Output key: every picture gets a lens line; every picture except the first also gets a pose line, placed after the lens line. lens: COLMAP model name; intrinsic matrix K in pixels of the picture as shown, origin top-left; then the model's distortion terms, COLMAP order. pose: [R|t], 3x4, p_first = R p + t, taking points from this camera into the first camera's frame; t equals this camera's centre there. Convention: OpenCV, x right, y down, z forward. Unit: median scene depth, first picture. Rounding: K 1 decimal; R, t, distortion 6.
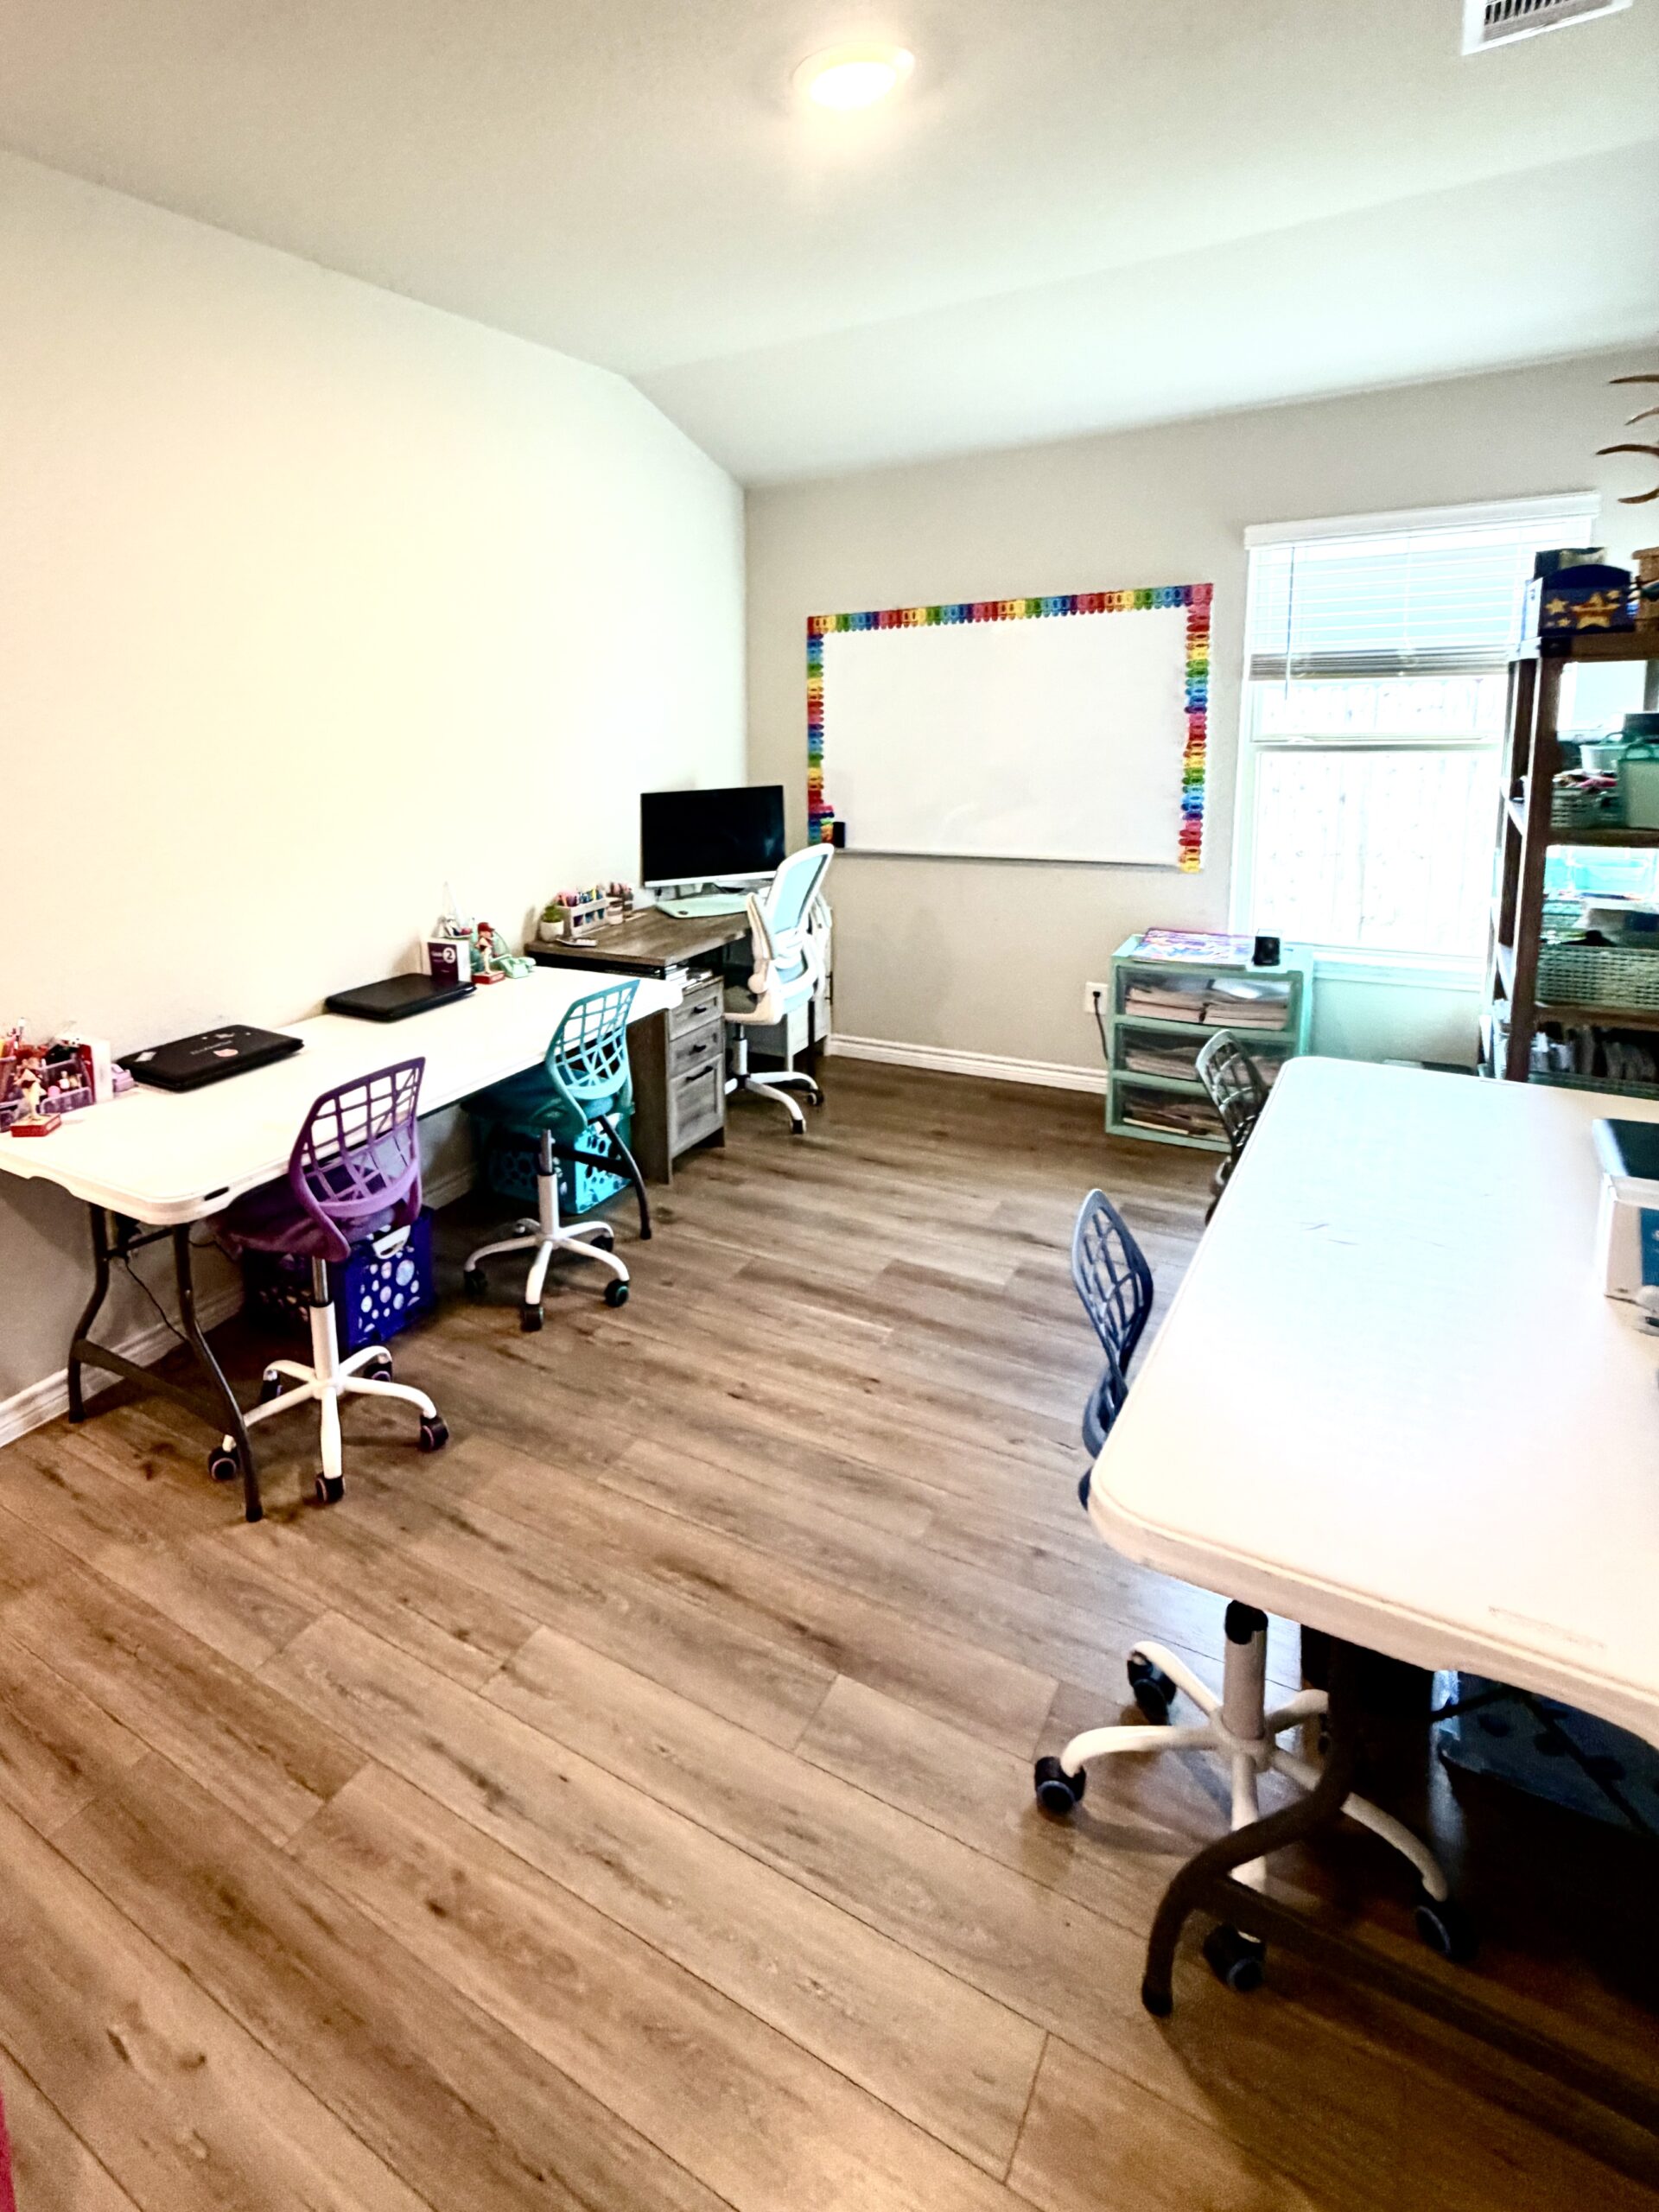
lens RADIAL K [[919.3, 0, 829.5], [0, 919.3, 1106.0], [0, 0, 1]] dist [0.005738, -0.000573]
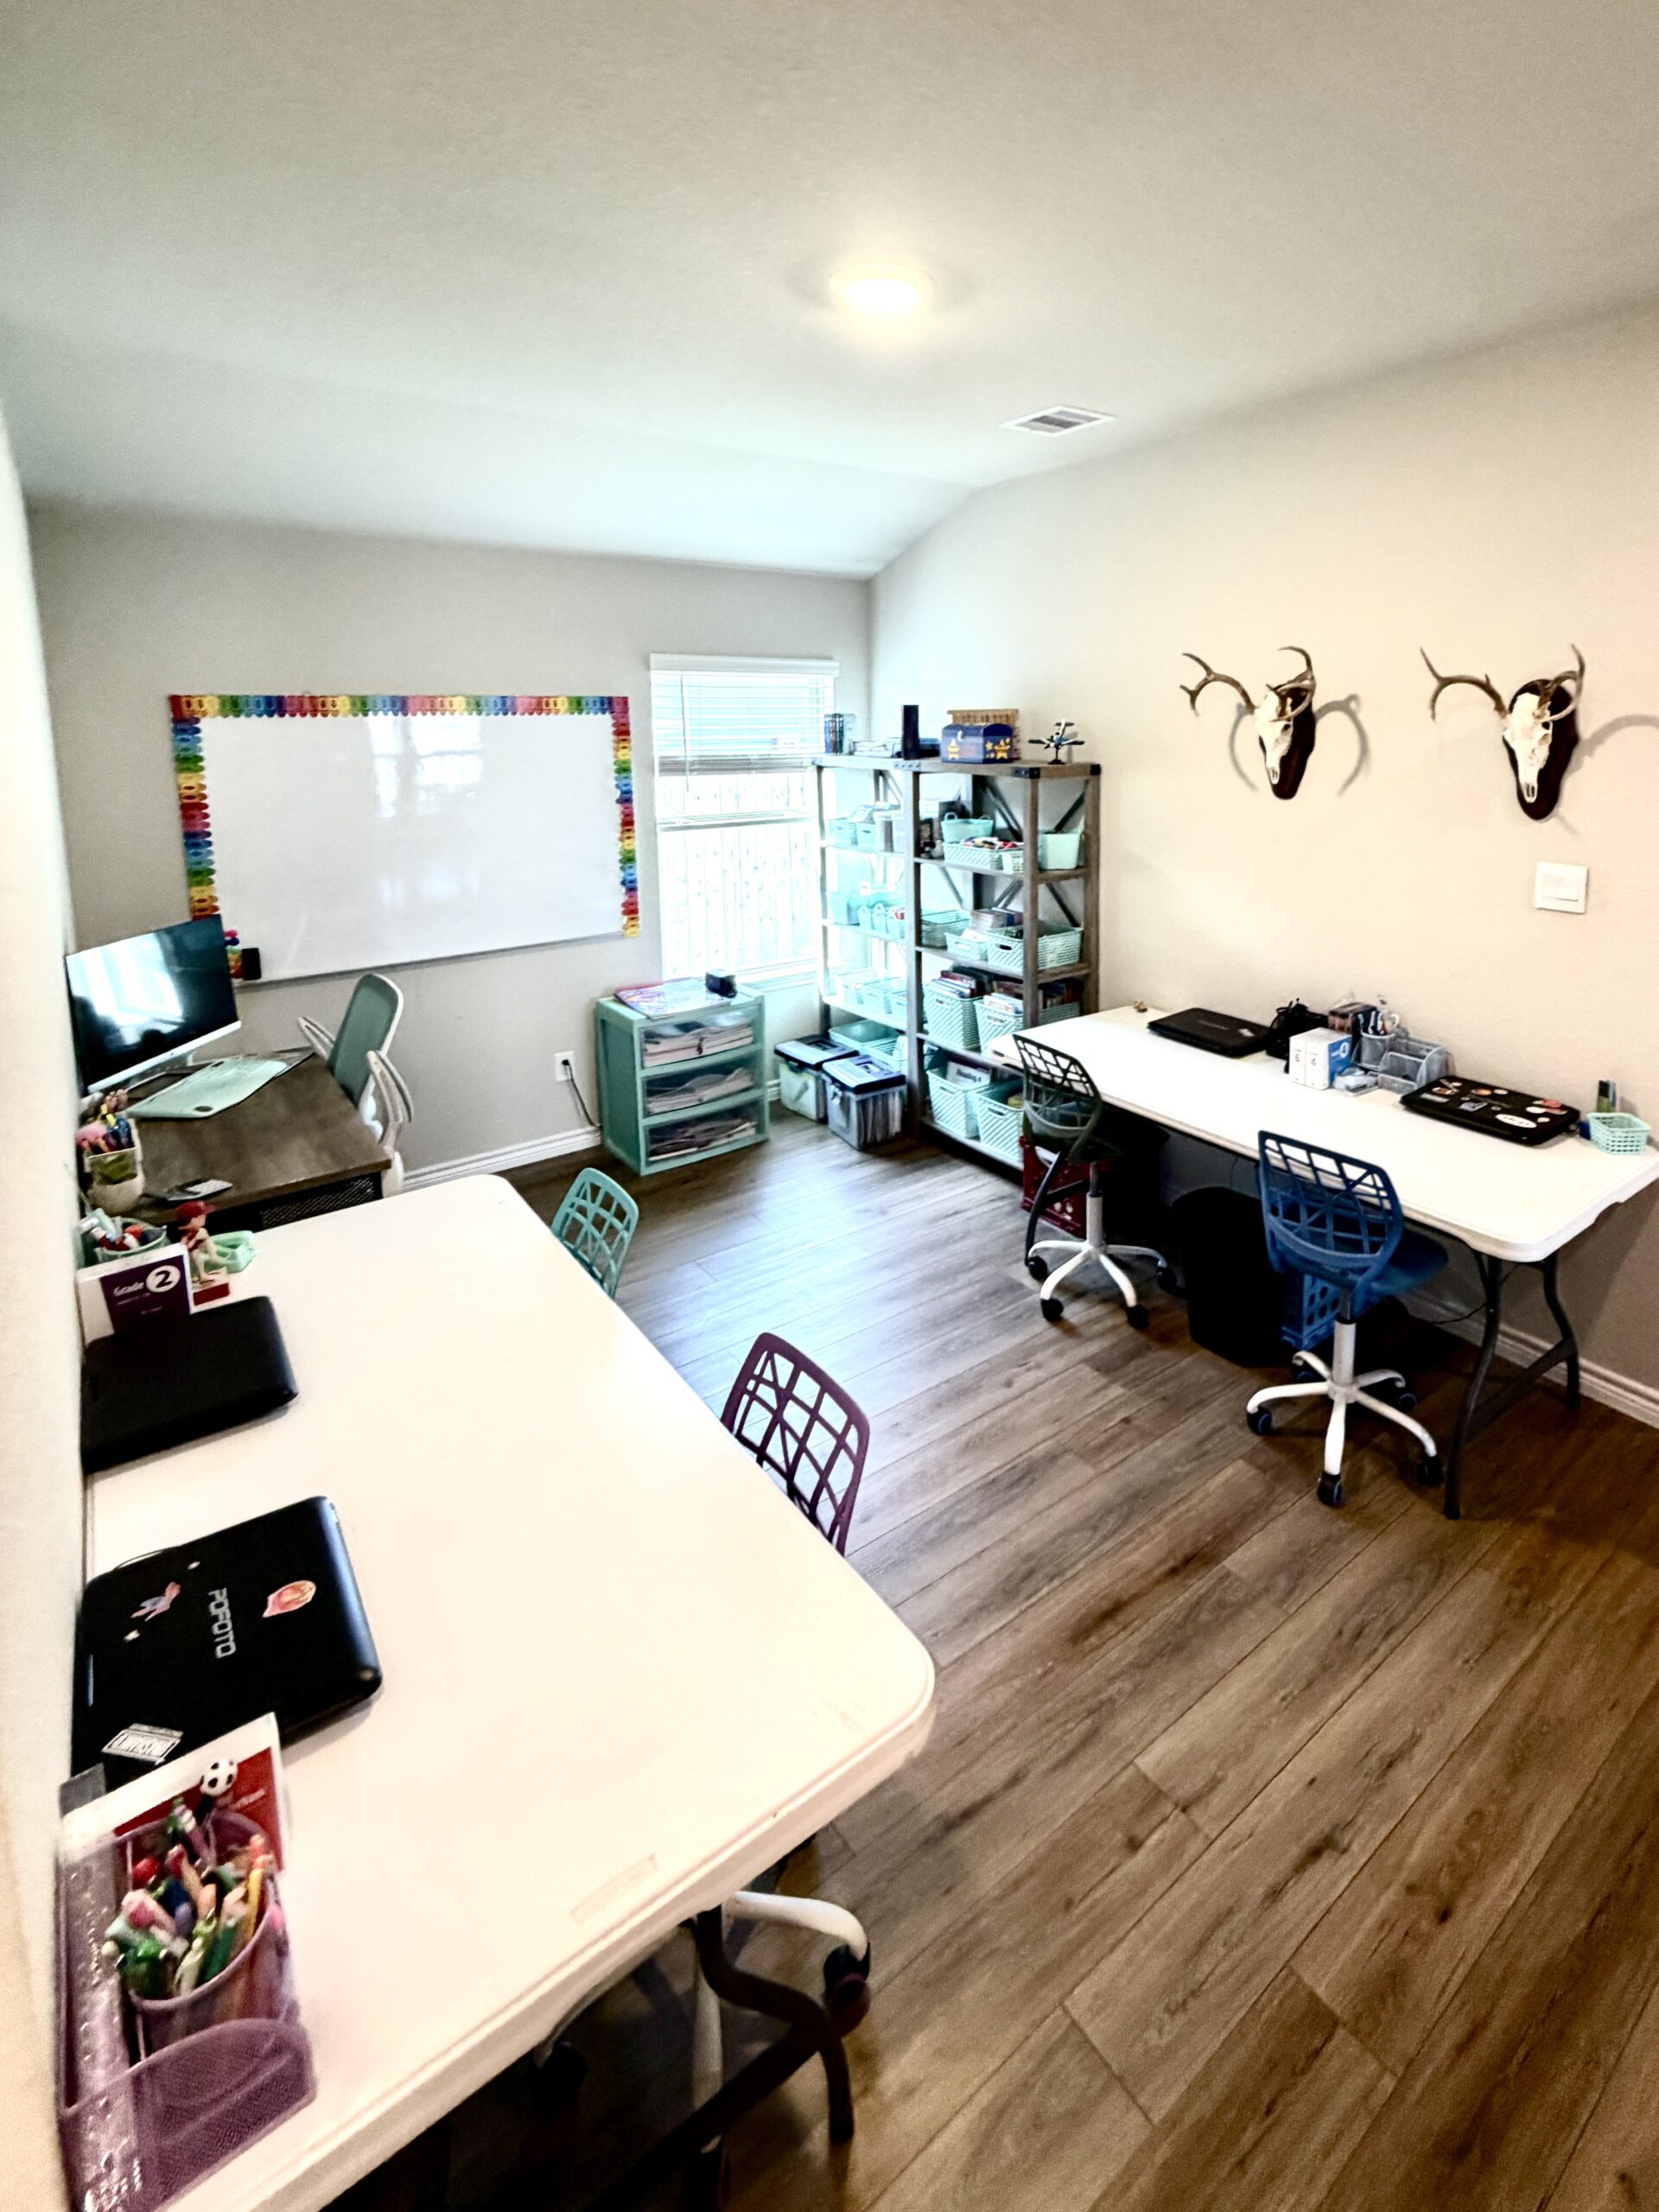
lens RADIAL K [[881.8, 0, 755.5], [0, 881.8, 1102.3], [0, 0, 1]] dist [0.000536, -0.000038]
pose [[0.511789, -0.310277, 0.801124, -0.547507], [0.346079, 0.927955, 0.138310, -0.186556], [-0.786321, 0.206466, 0.582297, 0.325046]]
